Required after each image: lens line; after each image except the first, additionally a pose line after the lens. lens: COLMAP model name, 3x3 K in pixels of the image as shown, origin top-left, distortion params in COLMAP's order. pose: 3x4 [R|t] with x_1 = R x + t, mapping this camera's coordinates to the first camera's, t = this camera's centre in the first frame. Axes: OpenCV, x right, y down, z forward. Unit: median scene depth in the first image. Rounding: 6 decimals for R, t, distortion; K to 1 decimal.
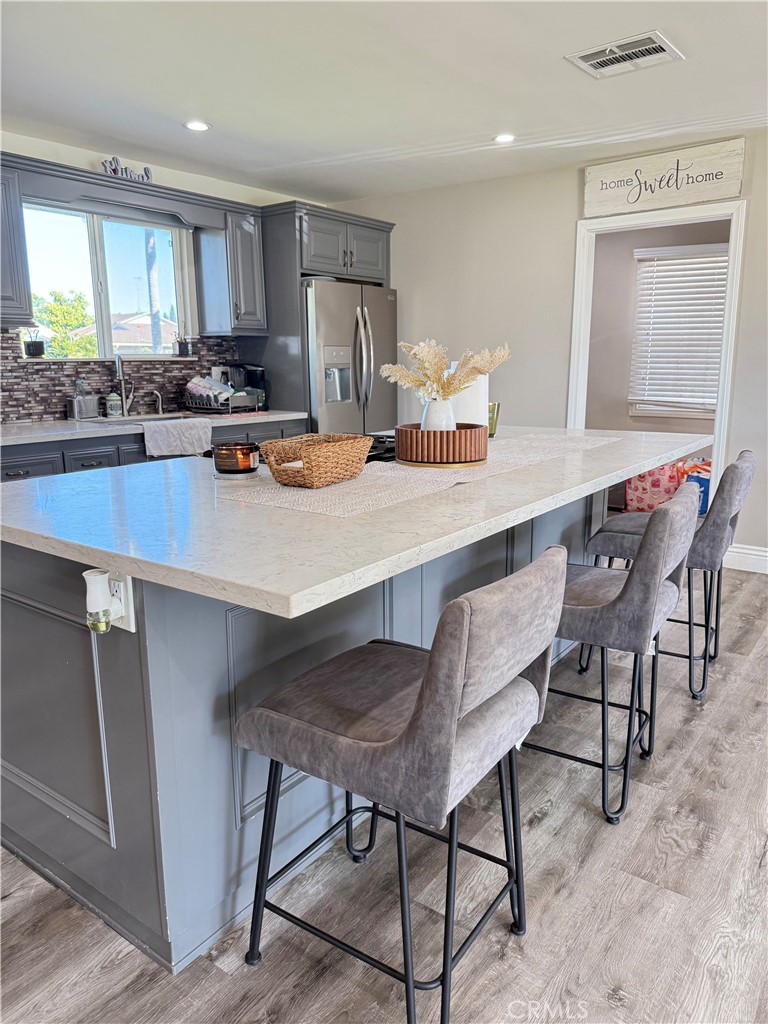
lens RADIAL K [[729.9, 0, 394.7], [0, 729.9, 511.4], [0, 0, 1]] dist [0.034374, -0.065111]
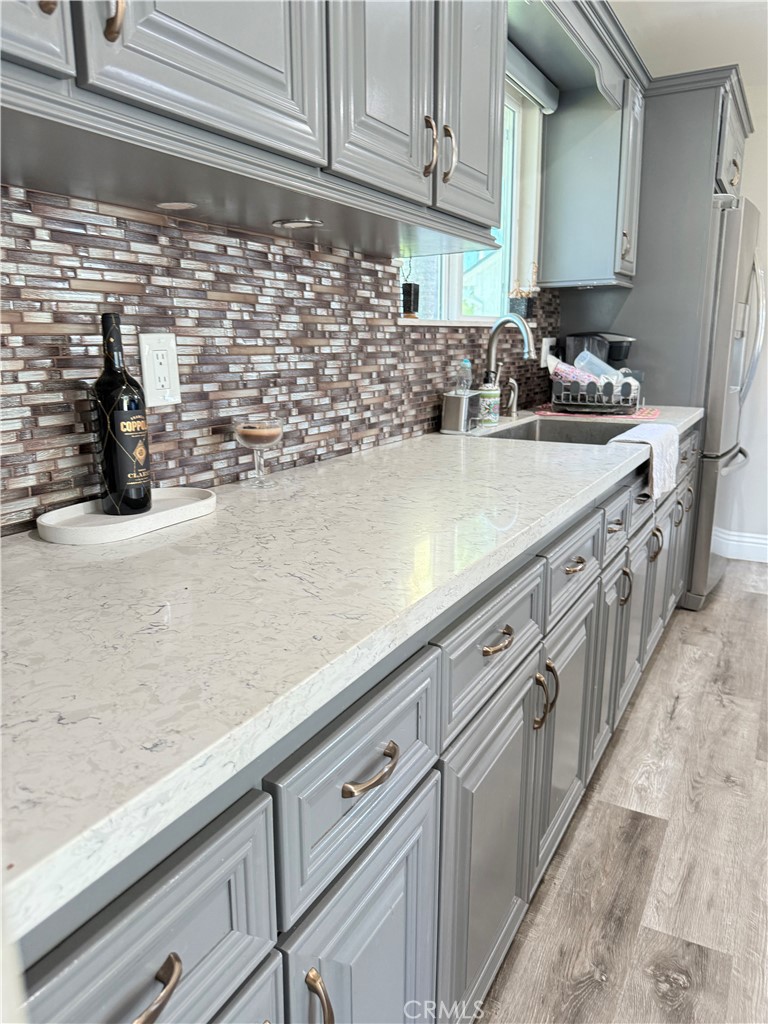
lens RADIAL K [[729.9, 0, 381.2], [0, 729.9, 519.2], [0, 0, 1]] dist [0.034374, -0.065111]
pose [[0.994280, -0.036727, 0.100289, -0.546163], [0.034093, 0.999030, 0.027854, -0.077597], [-0.101215, -0.024276, 0.994568, 0.459999]]
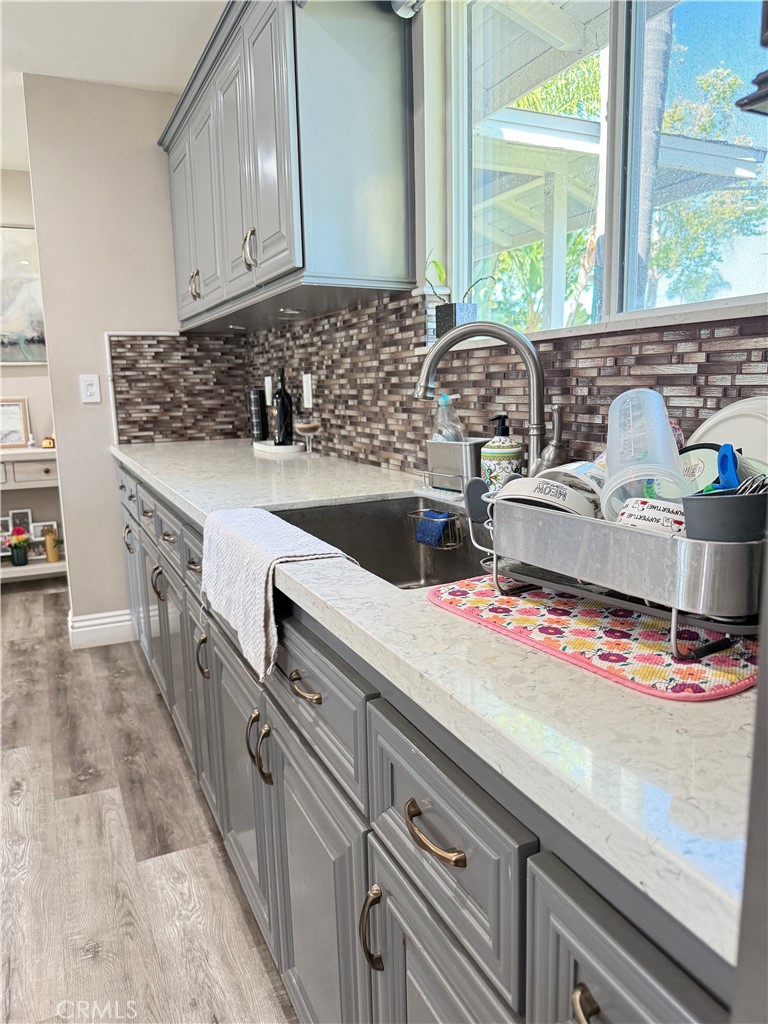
lens RADIAL K [[729.9, 0, 381.9], [0, 729.9, 515.2], [0, 0, 1]] dist [0.034374, -0.065111]
pose [[-0.495484, 0.159535, -0.853841, -0.059282], [-0.160532, 0.949237, 0.270517, -0.216881], [0.853654, 0.271106, -0.444721, 1.154902]]
